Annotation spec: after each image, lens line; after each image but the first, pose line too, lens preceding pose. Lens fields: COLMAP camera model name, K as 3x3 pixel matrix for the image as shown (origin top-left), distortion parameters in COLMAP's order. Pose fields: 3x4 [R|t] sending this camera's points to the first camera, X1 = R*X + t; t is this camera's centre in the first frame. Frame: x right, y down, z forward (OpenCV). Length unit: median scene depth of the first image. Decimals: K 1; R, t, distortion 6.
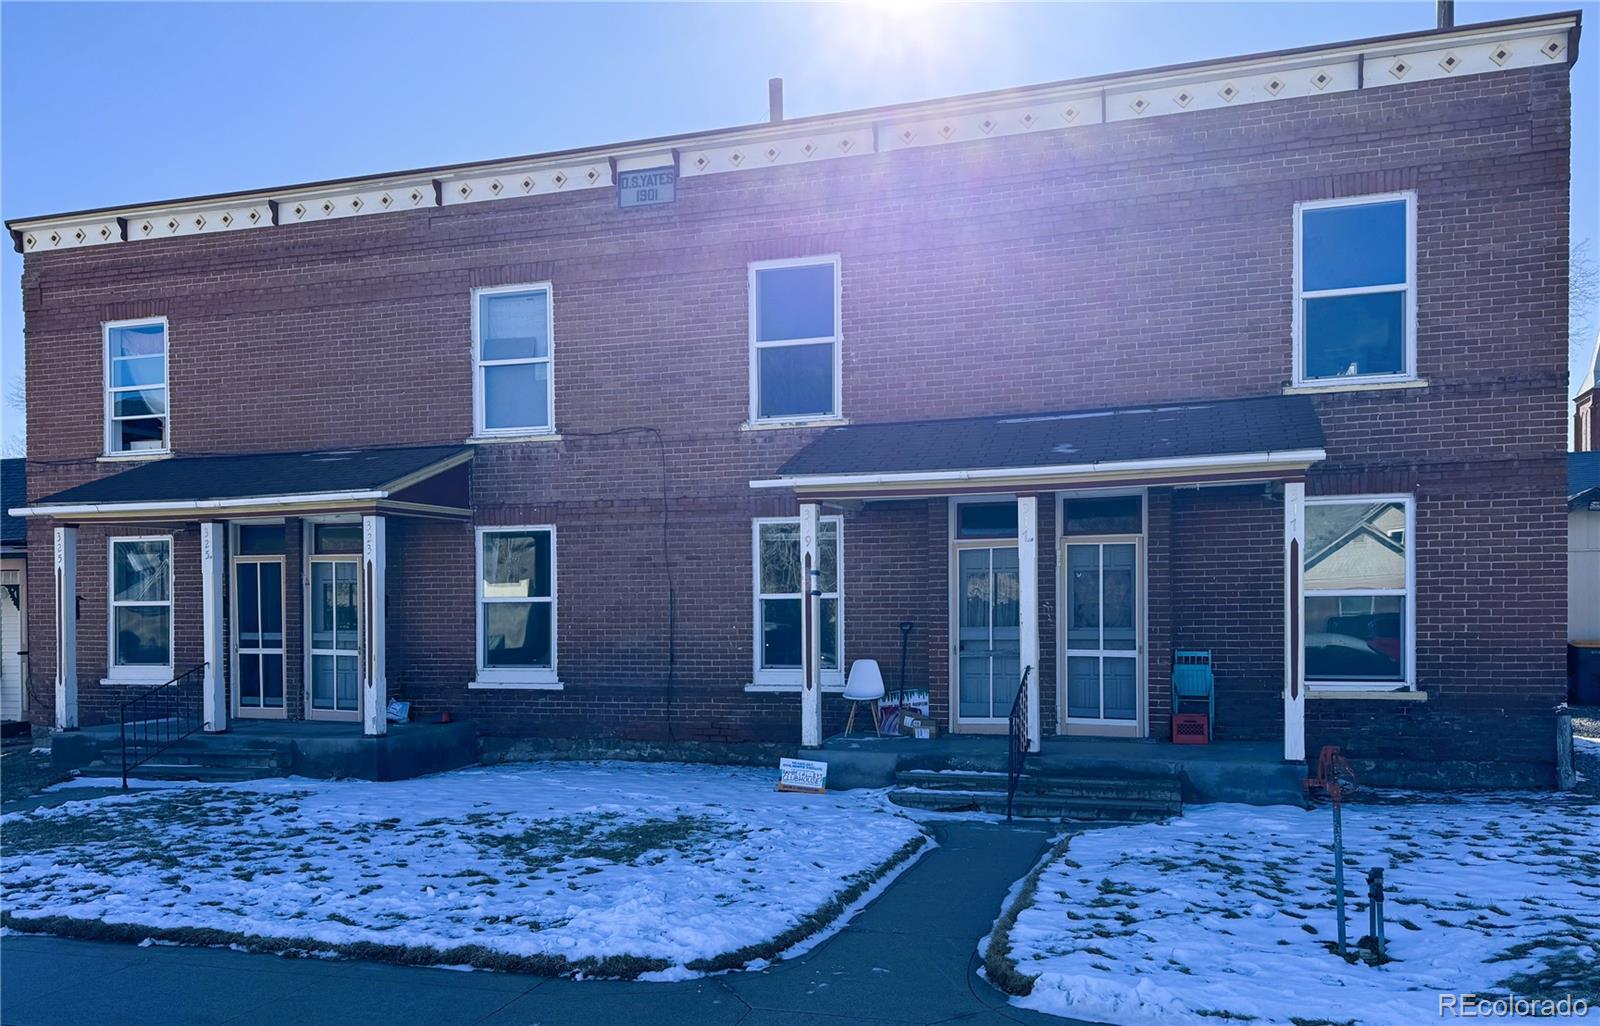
lens RADIAL K [[1140.3, 0, 804.2], [0, 1140.3, 639.9], [0, 0, 1]] dist [0.119845, -0.124813]
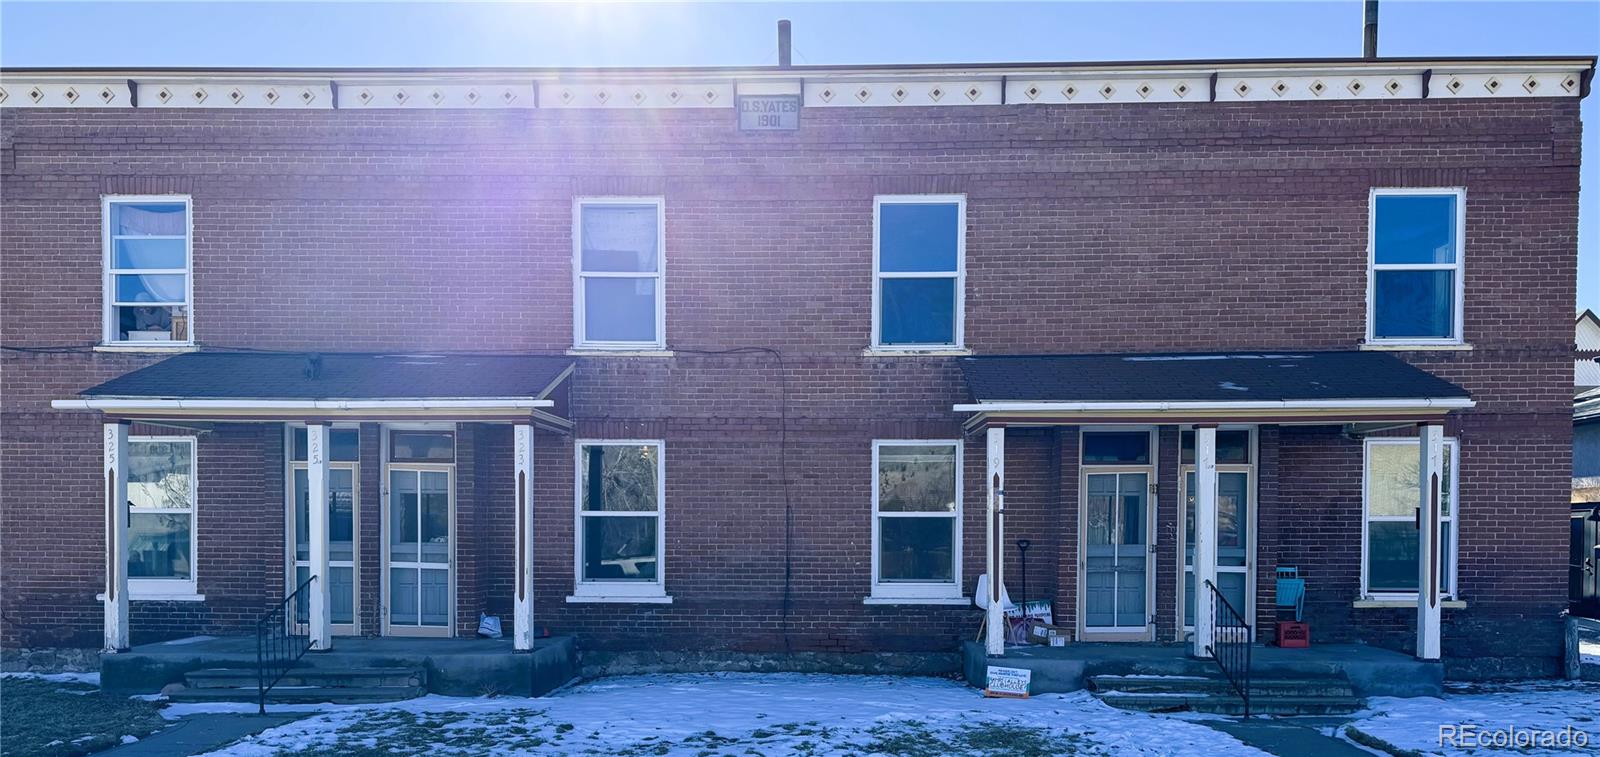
lens RADIAL K [[1027.8, 0, 791.6], [0, 1027.8, 571.3], [0, 0, 1]] dist [0.099993, -0.088363]
pose [[0.965922, 0.002832, 0.258819, -0.361447], [-0.006028, 0.999915, 0.011553, 0.004167], [-0.258764, -0.012720, 0.965857, 0.099531]]
